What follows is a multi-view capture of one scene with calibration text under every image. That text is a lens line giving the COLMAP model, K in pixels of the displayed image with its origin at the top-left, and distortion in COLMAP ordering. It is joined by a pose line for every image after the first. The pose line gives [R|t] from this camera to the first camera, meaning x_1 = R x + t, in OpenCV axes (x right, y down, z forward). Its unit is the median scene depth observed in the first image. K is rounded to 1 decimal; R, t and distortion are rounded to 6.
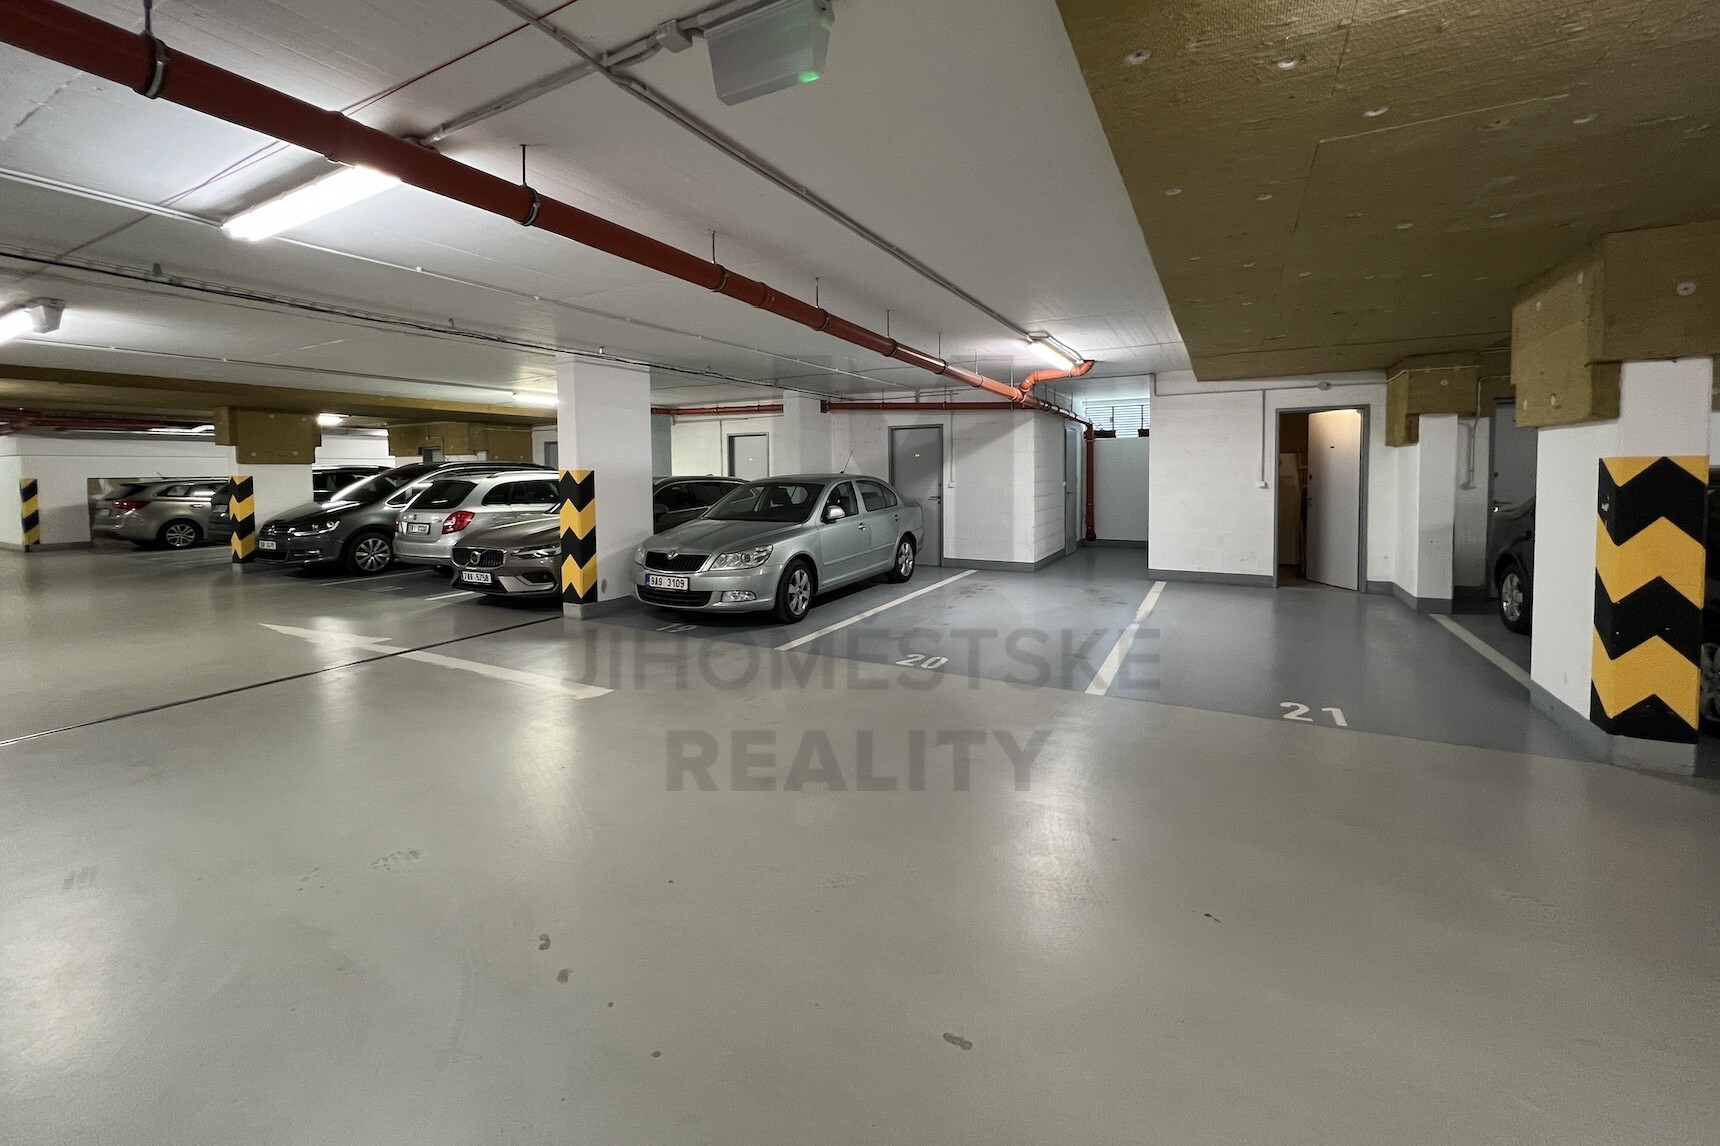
lens RADIAL K [[685.7, 0, 859.6], [0, 685.7, 523.8], [0, 0, 1]] dist [-0.002014, 0.000162]
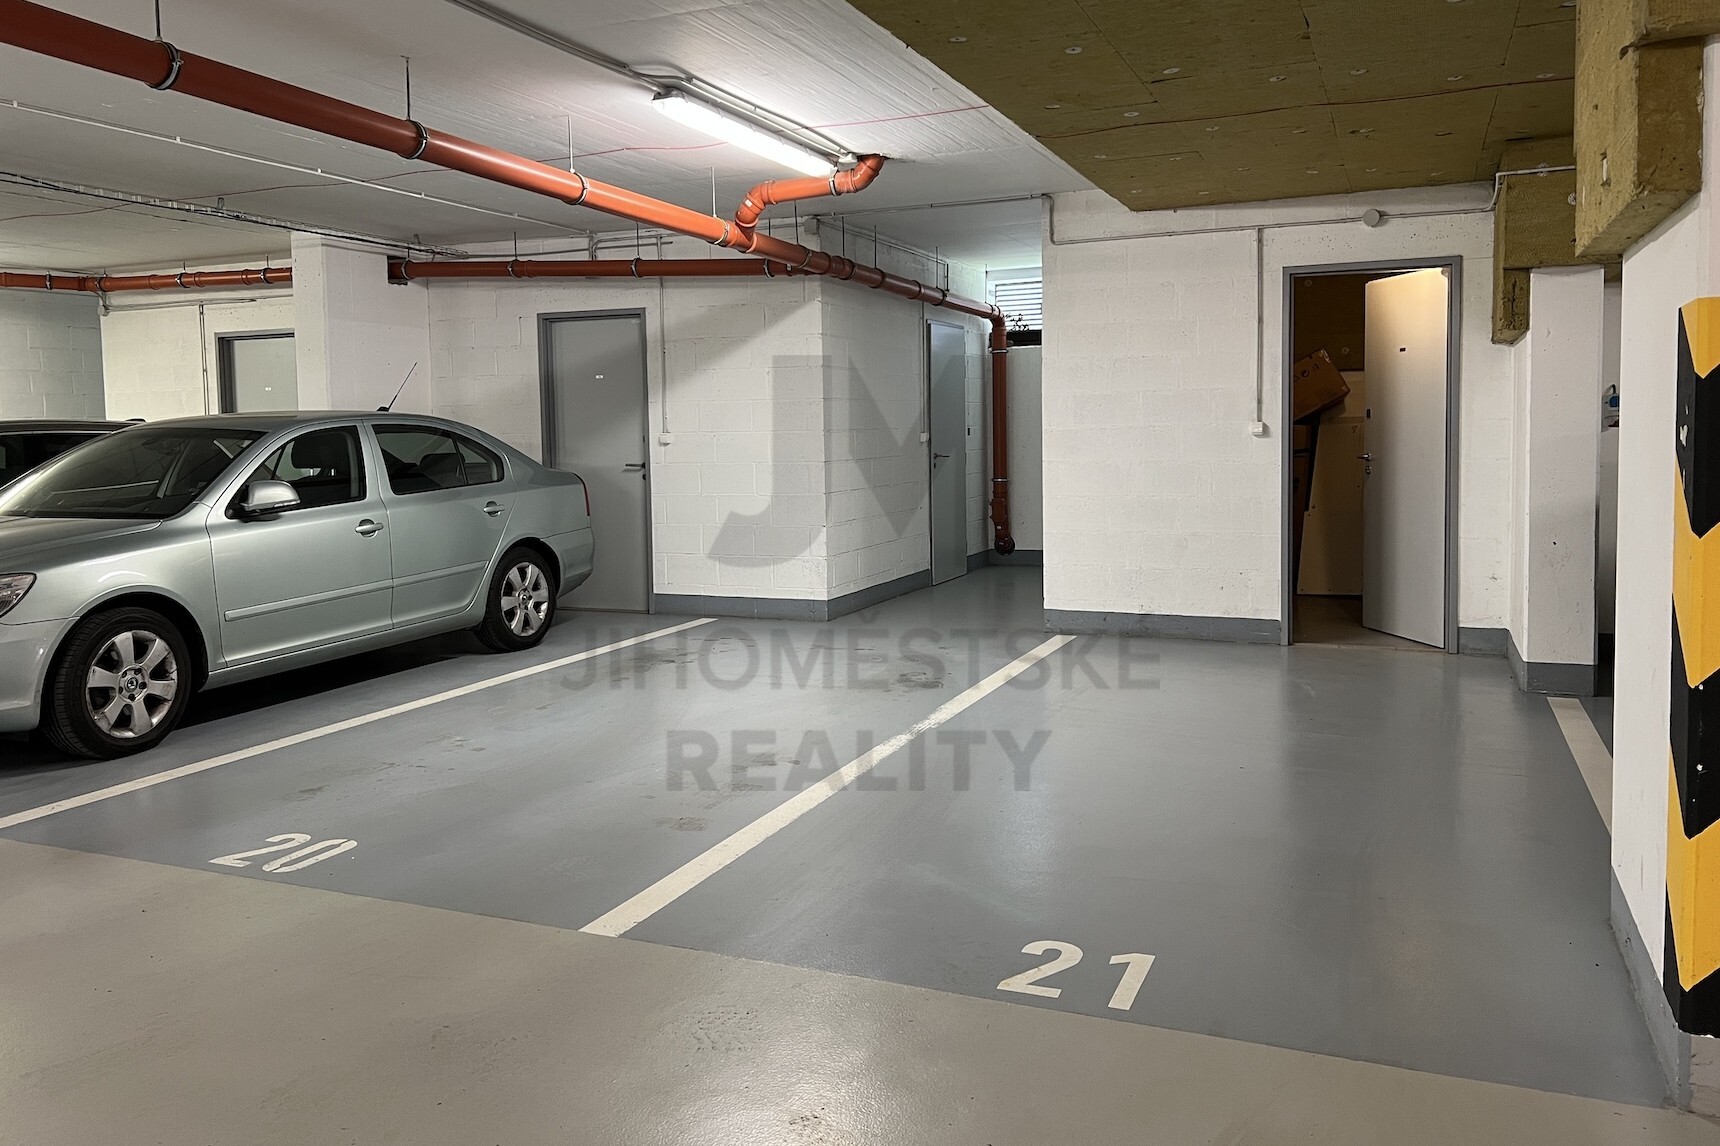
lens RADIAL K [[1297.6, 0, 860.7], [0, 1297.6, 560.8], [0, 0, 1]] dist [0.046525, -0.022490]
pose [[0.995131, -0.015916, 0.097270, 0.216989], [0.013594, 0.999608, 0.024481, 0.008012], [-0.097622, -0.023040, 0.994957, 0.121191]]
